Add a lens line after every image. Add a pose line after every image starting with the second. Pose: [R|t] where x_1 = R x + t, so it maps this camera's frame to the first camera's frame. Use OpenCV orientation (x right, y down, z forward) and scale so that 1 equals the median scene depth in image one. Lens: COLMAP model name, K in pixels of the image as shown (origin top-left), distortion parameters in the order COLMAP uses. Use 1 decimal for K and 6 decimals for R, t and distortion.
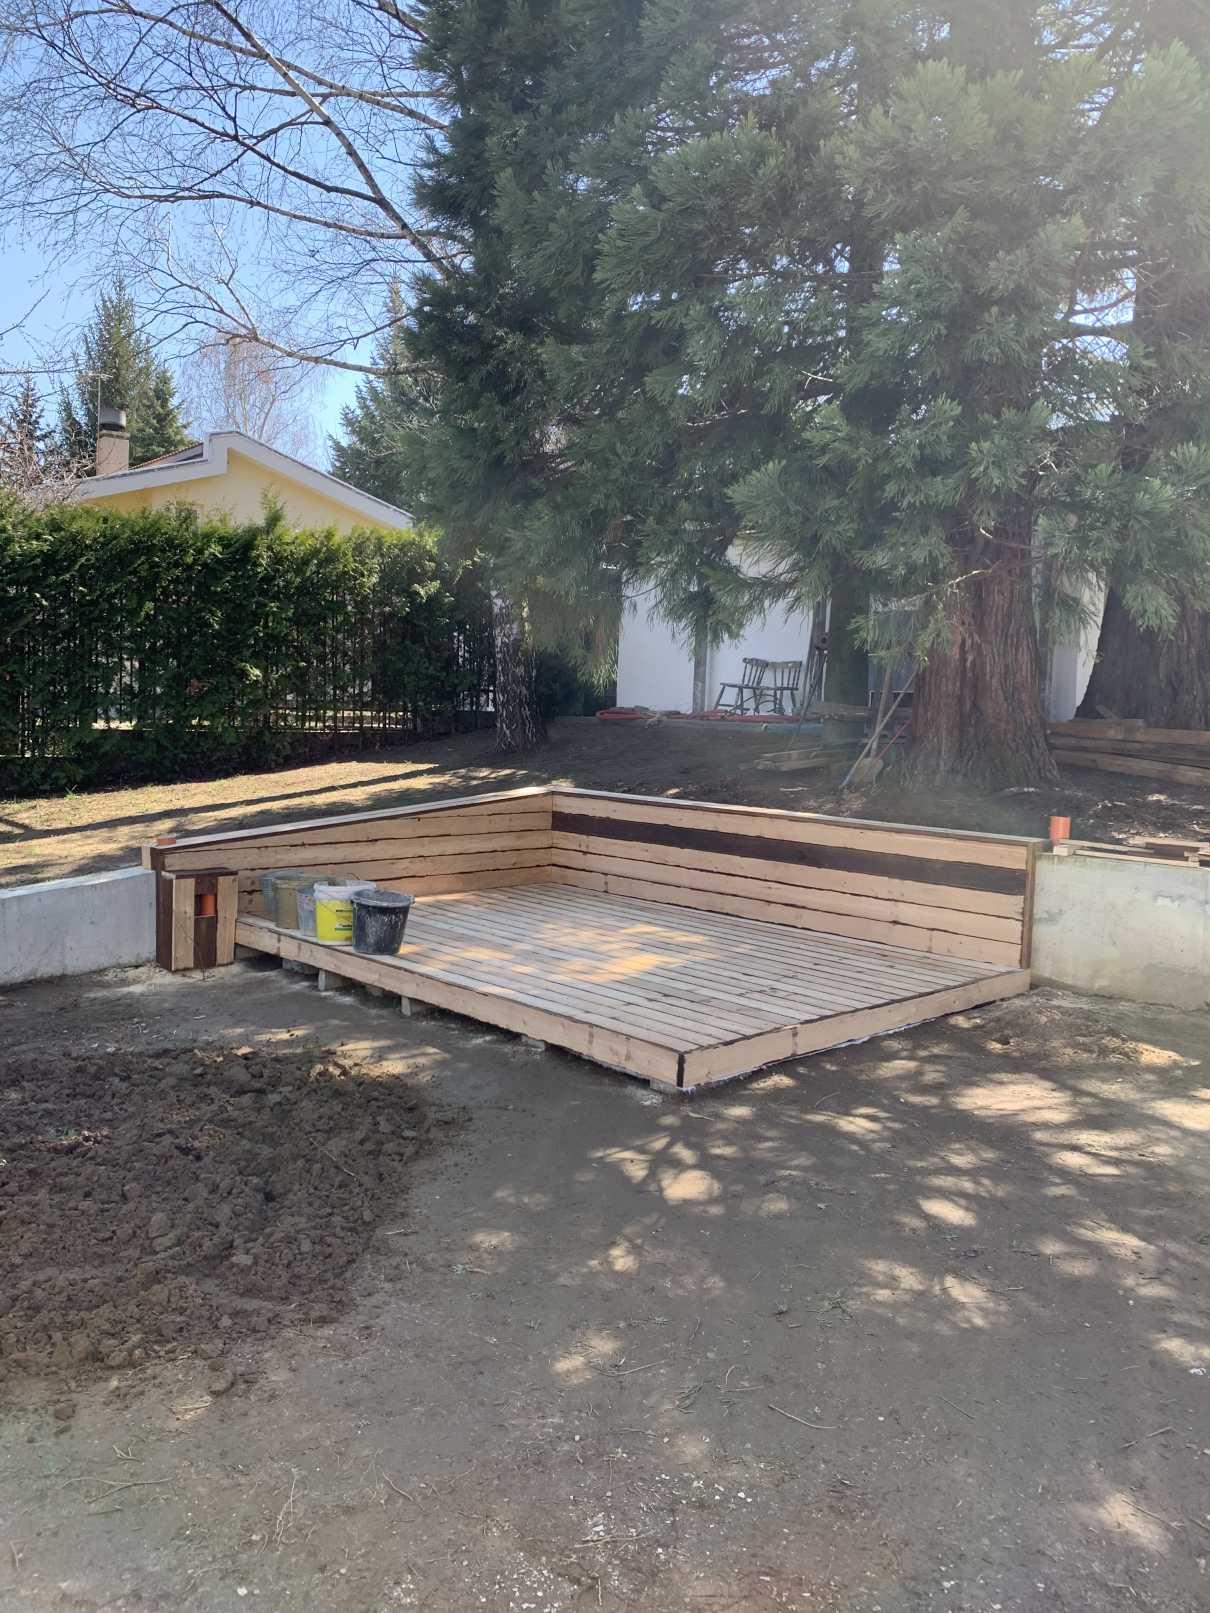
lens RADIAL K [[1219.5, 0, 599.8], [0, 1219.5, 788.1], [0, 0, 1]] dist [0.079988, -0.173801]
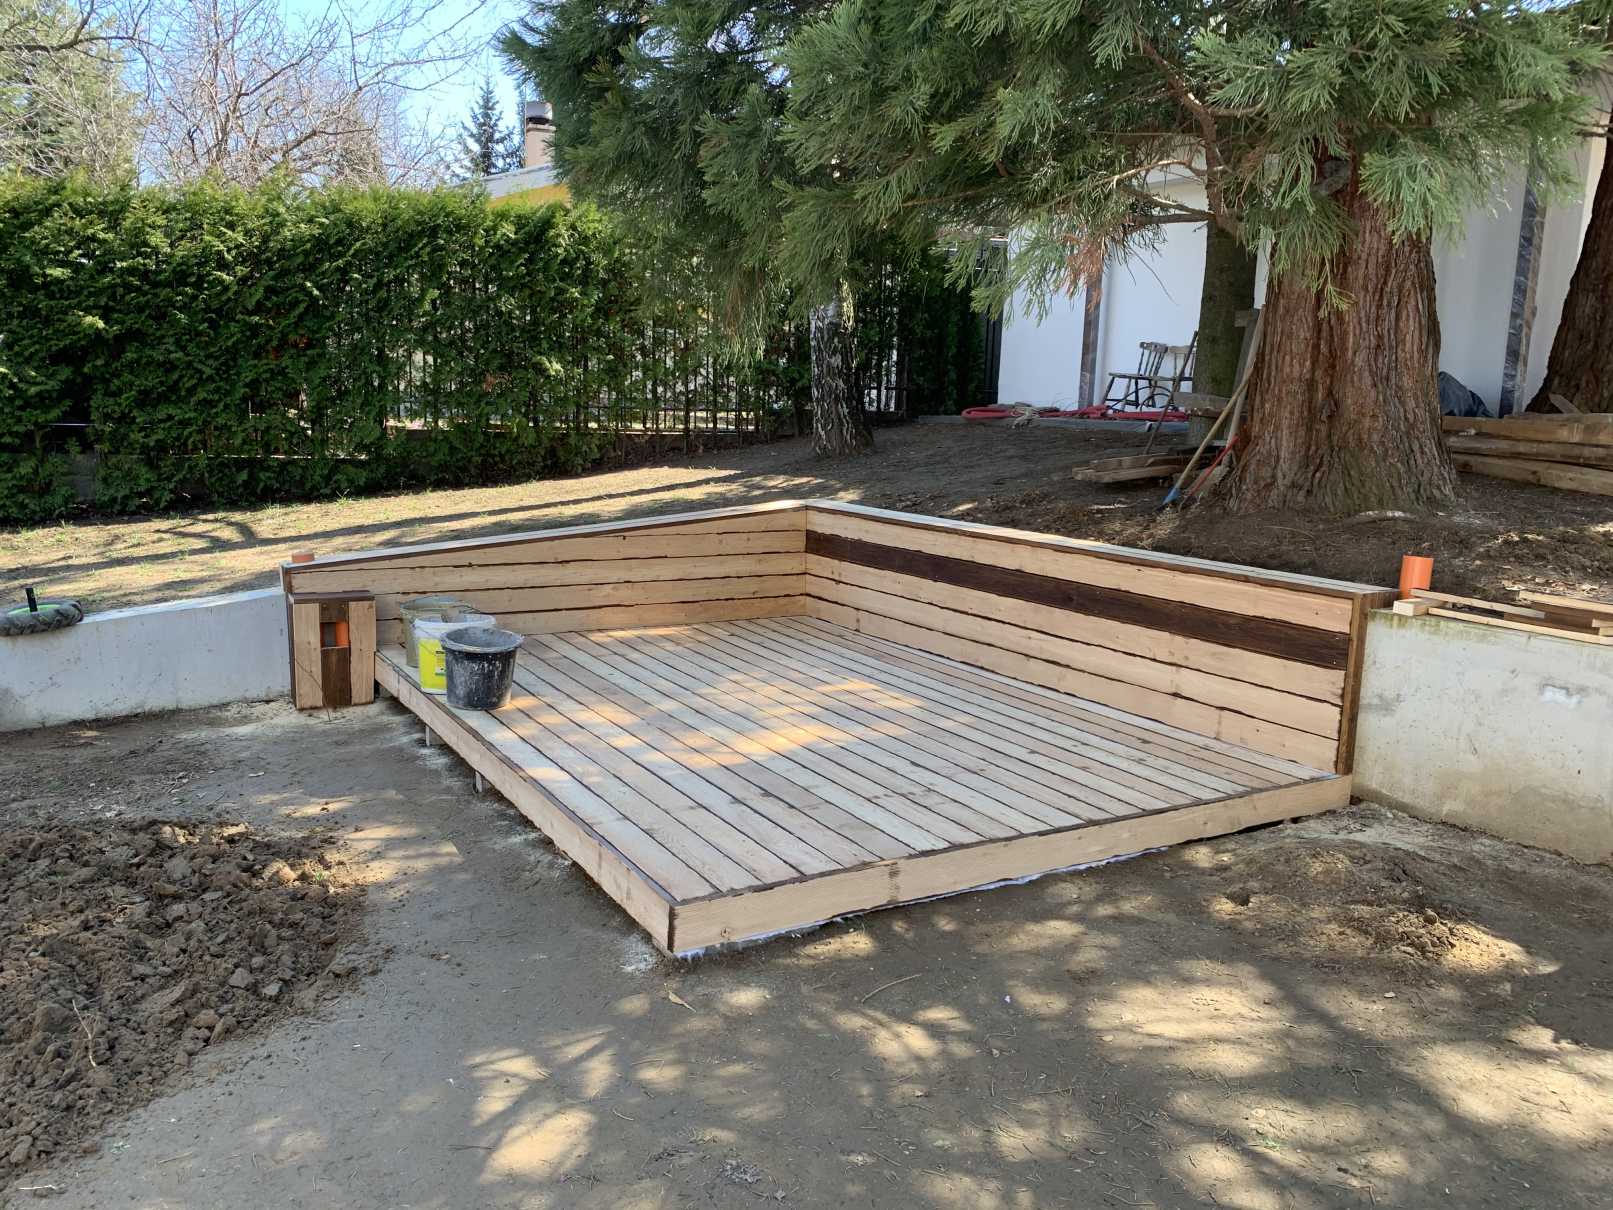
lens RADIAL K [[1228.2, 0, 802.9], [0, 1228.2, 598.1], [0, 0, 1]] dist [0.035113, -0.039914]
pose [[0.972165, 0.031678, -0.232144, 0.219672], [-0.011541, 0.996090, 0.087591, -0.010570], [0.234011, -0.082474, 0.968730, 0.276122]]
